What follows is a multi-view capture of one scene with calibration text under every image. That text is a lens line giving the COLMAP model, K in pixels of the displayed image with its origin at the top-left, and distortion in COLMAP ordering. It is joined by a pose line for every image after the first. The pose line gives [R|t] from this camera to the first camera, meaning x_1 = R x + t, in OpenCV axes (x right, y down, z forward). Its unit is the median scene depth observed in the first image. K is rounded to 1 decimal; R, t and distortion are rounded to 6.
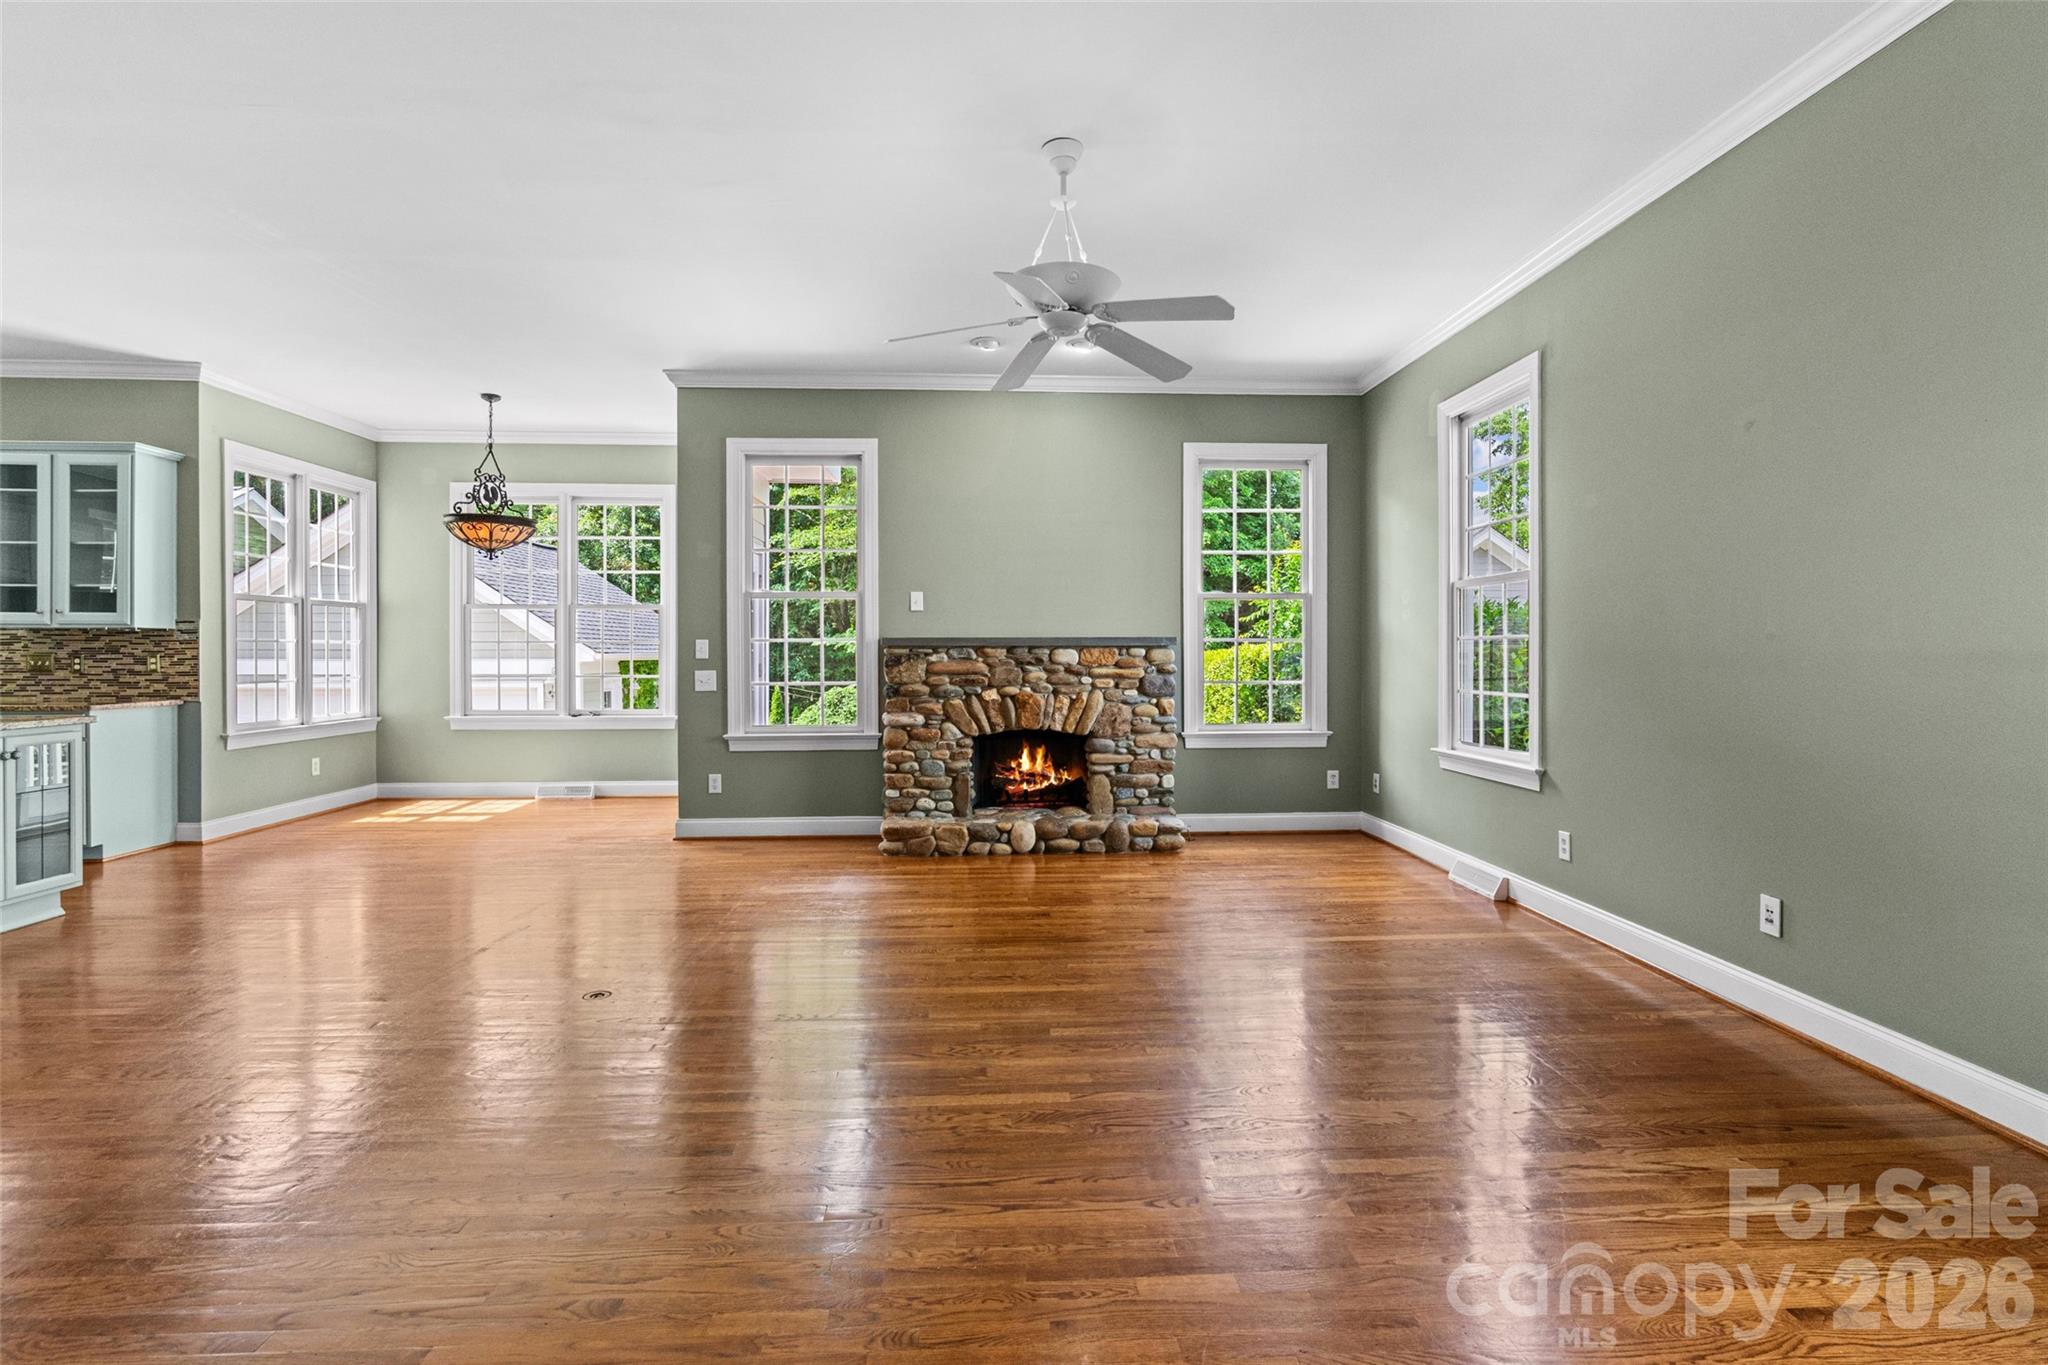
lens RADIAL K [[959.0, 0, 1049.0], [0, 959.0, 658.0], [0, 0, 1]] dist [-0.008673, 0.000995]
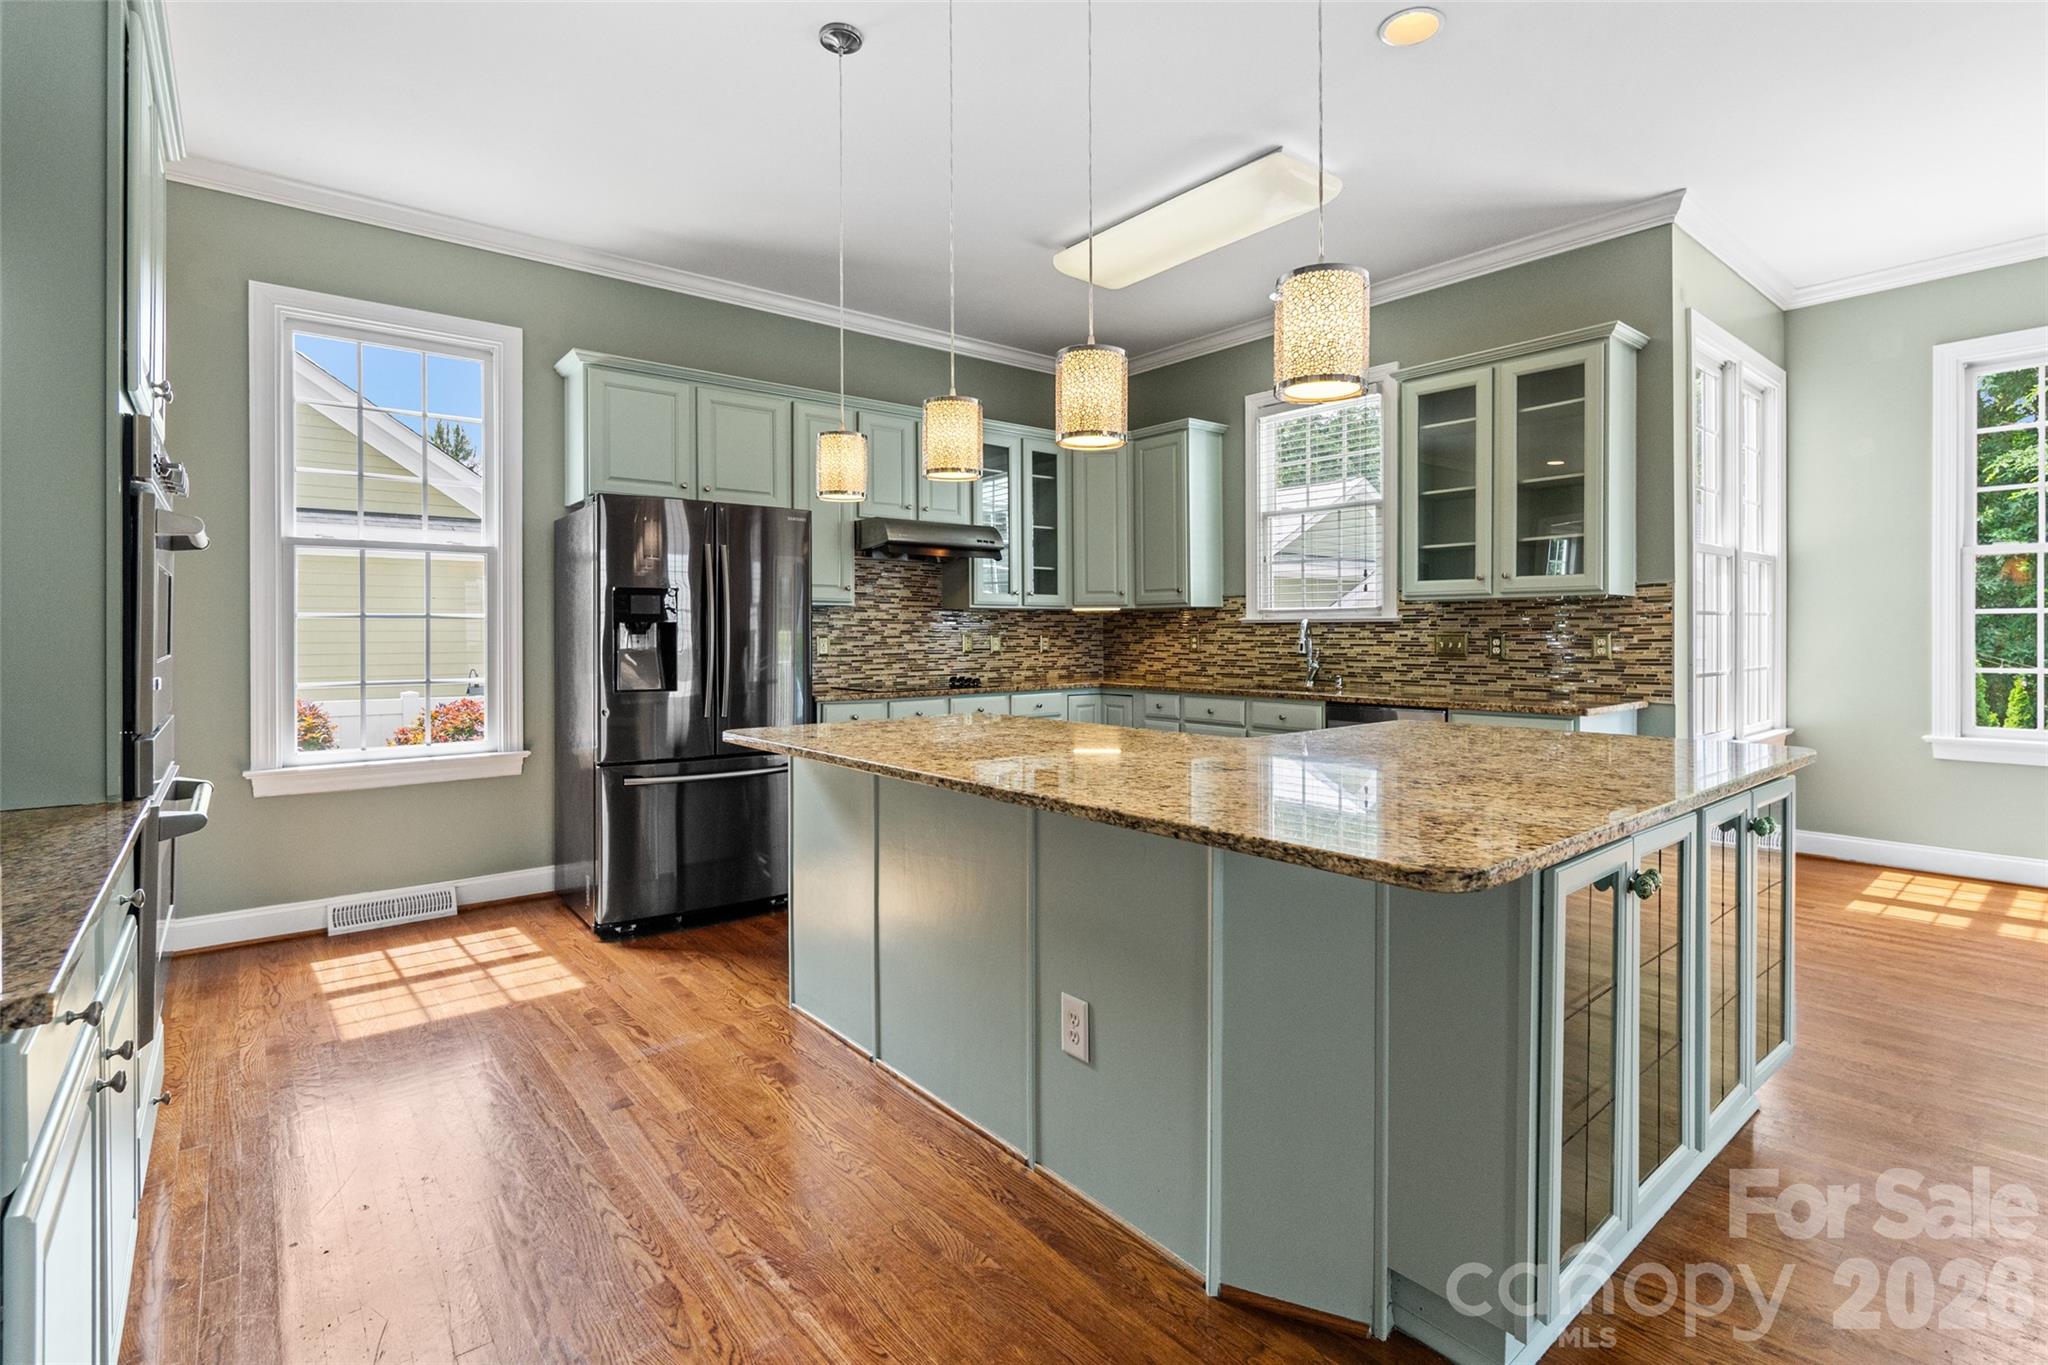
lens RADIAL K [[959.0, 0, 1015.9], [0, 959.0, 632.7], [0, 0, 1]] dist [-0.008673, 0.000995]
pose [[0.580272, -0.003213, -0.814416, -0.608772], [-0.001050, 0.999988, -0.004693, -0.000682], [0.814422, 0.003578, 0.580262, 0.240117]]
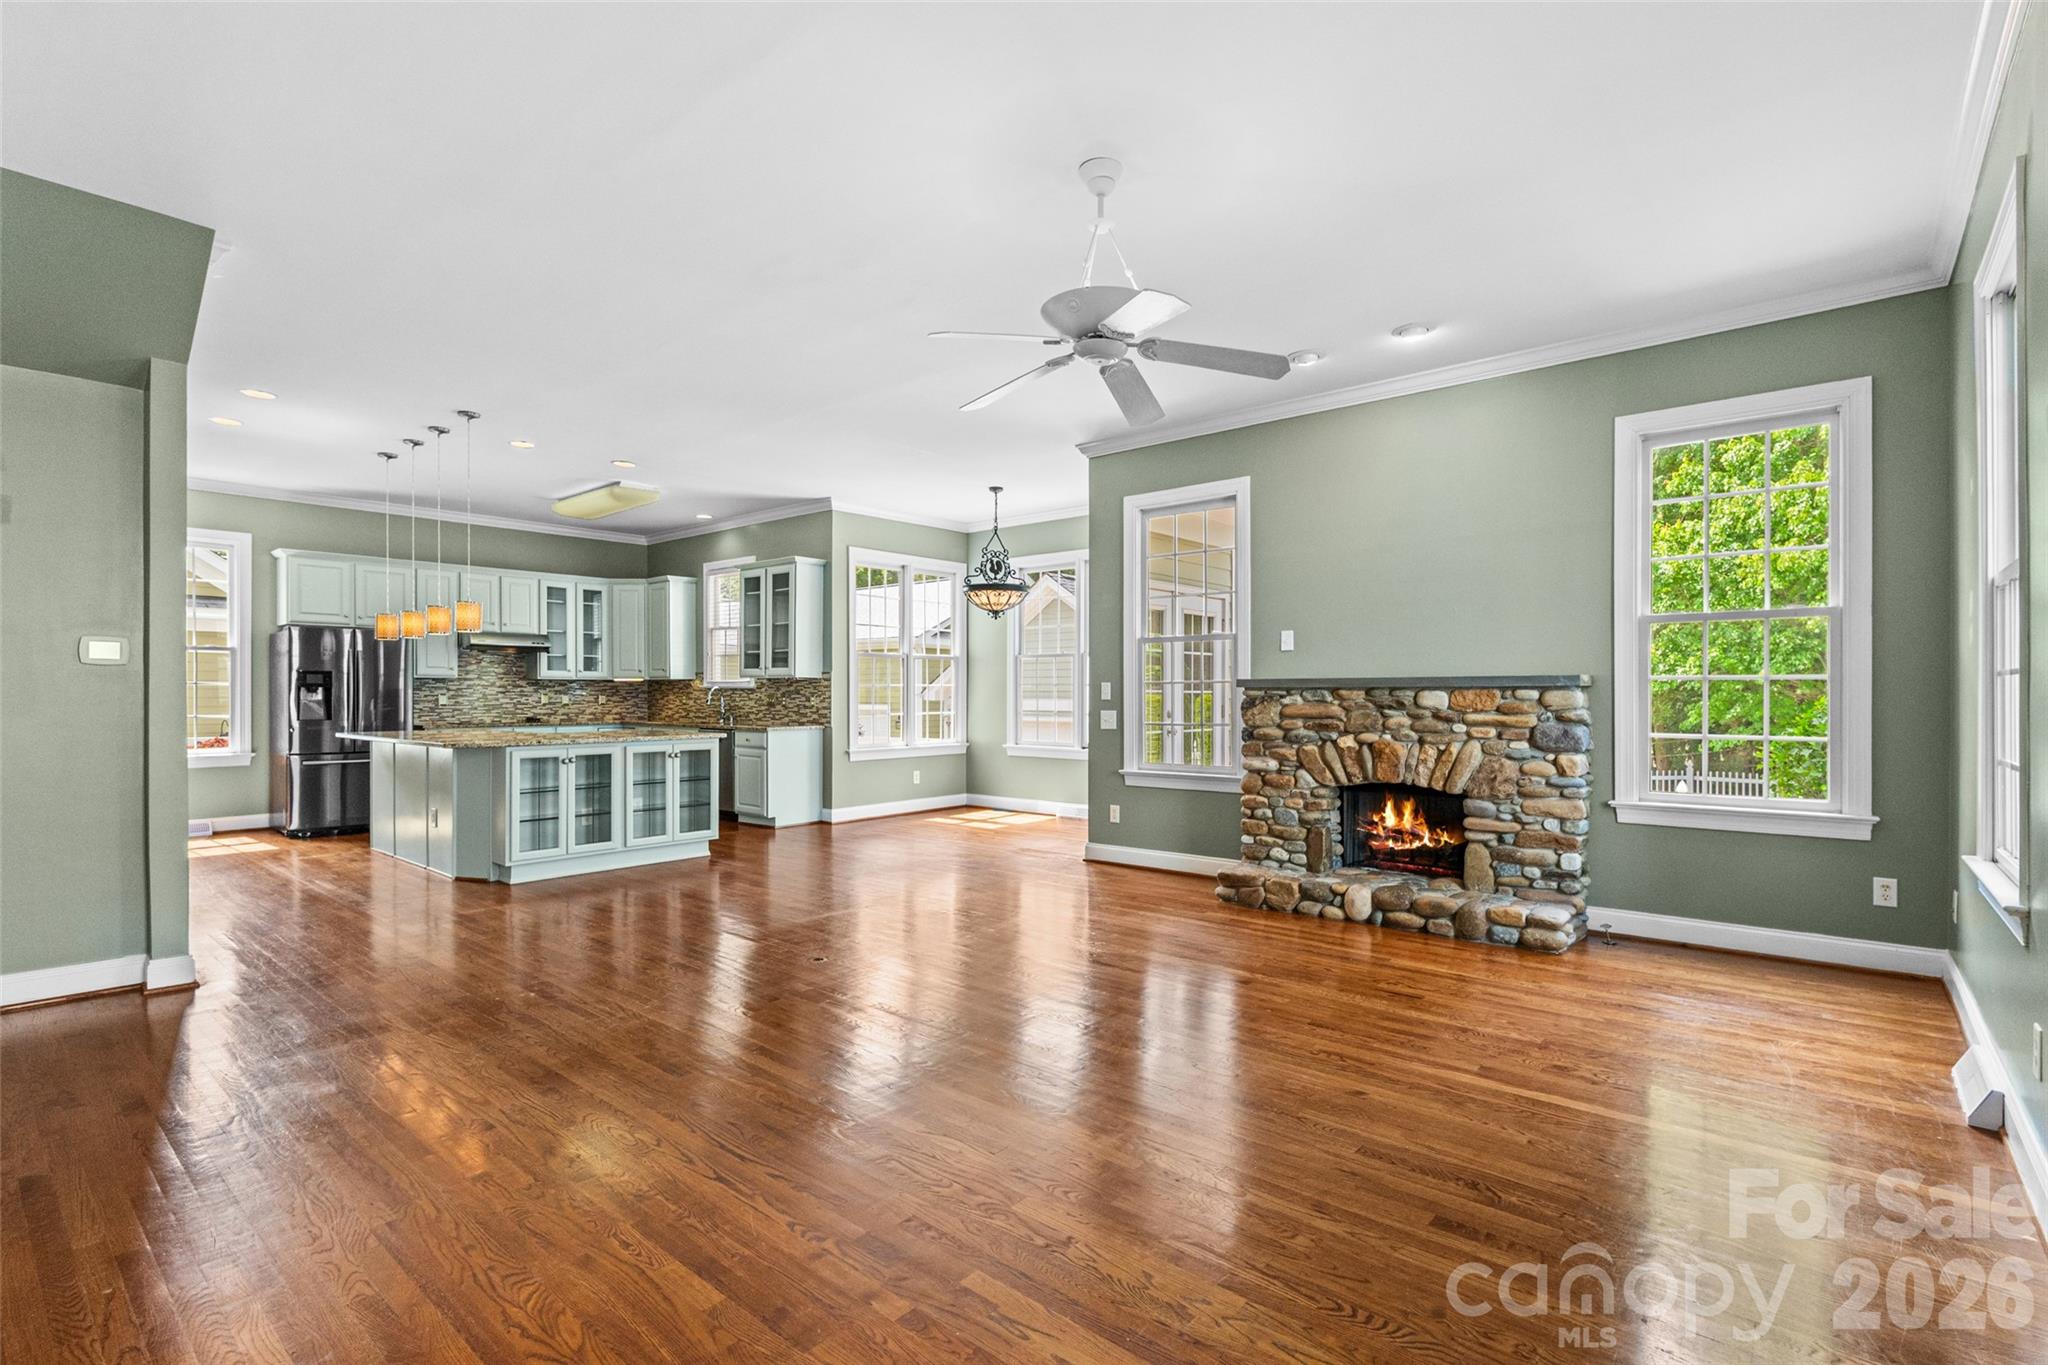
lens RADIAL K [[959.0, 0, 1029.8], [0, 959.0, 693.6], [0, 0, 1]] dist [-0.008673, 0.000995]
pose [[0.718792, 0.001125, -0.695224, 0.351664], [-0.004850, 0.999982, -0.003397, -0.002178], [0.695208, 0.005814, 0.718785, 0.147483]]
